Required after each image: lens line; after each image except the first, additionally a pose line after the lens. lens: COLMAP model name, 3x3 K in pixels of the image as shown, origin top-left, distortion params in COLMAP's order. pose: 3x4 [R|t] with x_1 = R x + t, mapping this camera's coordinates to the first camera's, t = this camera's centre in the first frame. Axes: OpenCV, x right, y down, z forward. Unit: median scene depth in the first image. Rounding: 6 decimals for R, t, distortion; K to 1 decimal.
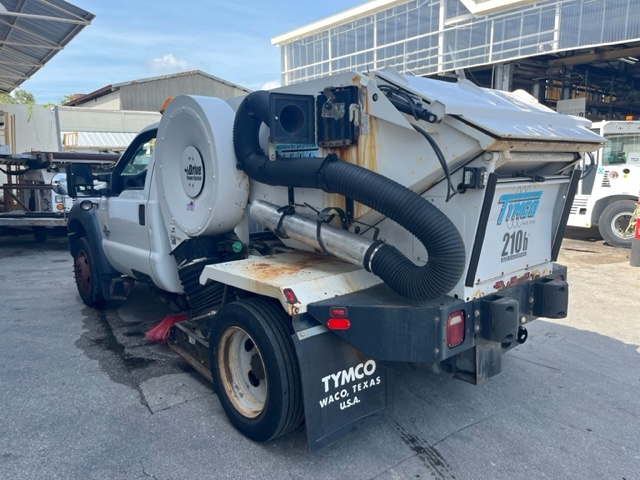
lens RADIAL K [[488.0, 0, 320.0], [0, 488.0, 240.0], [0, 0, 1]] dist [0.051512, -0.073705]
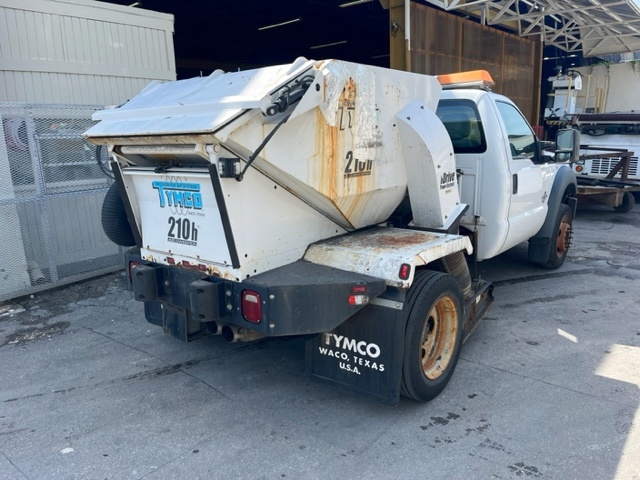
lens RADIAL K [[488.0, 0, 320.0], [0, 488.0, 240.0], [0, 0, 1]] dist [0.051512, -0.073705]
pose [[0.180338, 0.213989, -0.960045, 1.533433], [-0.122283, 0.973353, 0.193985, -0.221926], [0.975974, 0.082414, 0.201700, 1.120982]]
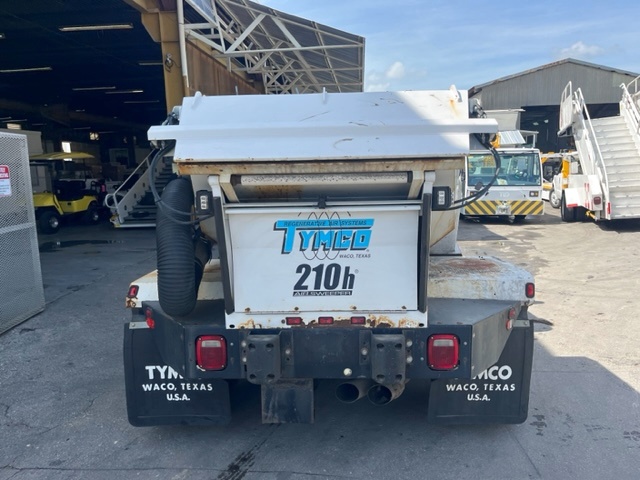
lens RADIAL K [[488.0, 0, 320.0], [0, 488.0, 240.0], [0, 0, 1]] dist [0.051512, -0.073705]
pose [[0.730459, 0.097422, -0.675972, 0.997680], [-0.093312, 0.994728, 0.042529, -0.098119], [0.676552, 0.032010, 0.735699, 0.381100]]
